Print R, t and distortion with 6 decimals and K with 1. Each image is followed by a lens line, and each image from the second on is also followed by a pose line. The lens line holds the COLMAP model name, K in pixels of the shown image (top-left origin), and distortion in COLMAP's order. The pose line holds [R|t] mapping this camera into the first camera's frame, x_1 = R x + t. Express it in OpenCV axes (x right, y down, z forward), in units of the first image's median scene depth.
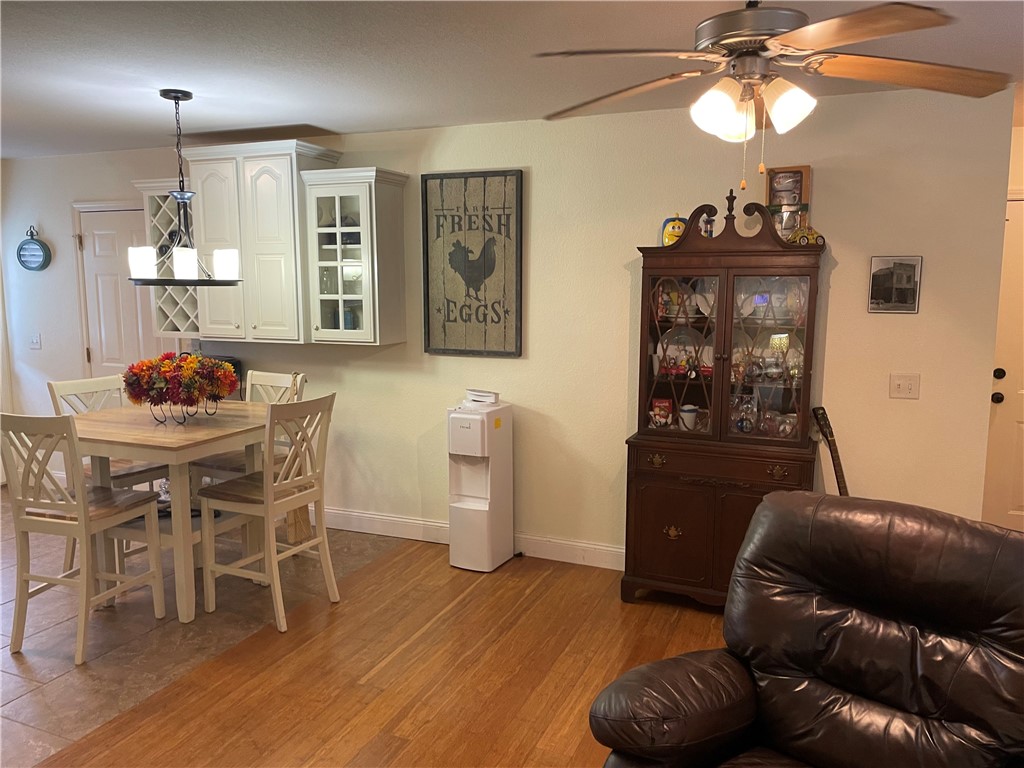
lens RADIAL K [[776.8, 0, 511.4], [0, 776.8, 387.4], [0, 0, 1]] dist [0.086495, -0.113777]
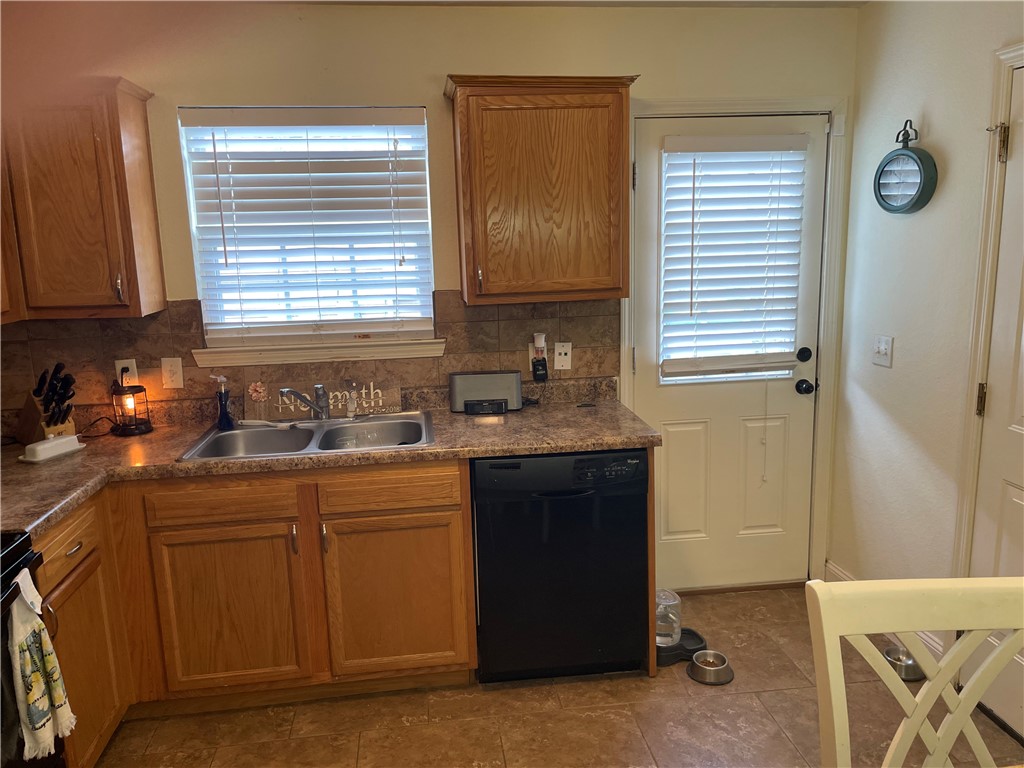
lens RADIAL K [[776.8, 0, 512.2], [0, 776.8, 385.7], [0, 0, 1]] dist [0.086495, -0.113777]
pose [[0.501520, 0.149462, -0.852138, -0.375153], [-0.092815, 0.988575, 0.118767, -0.100818], [0.860153, 0.019527, 0.509662, 0.704848]]
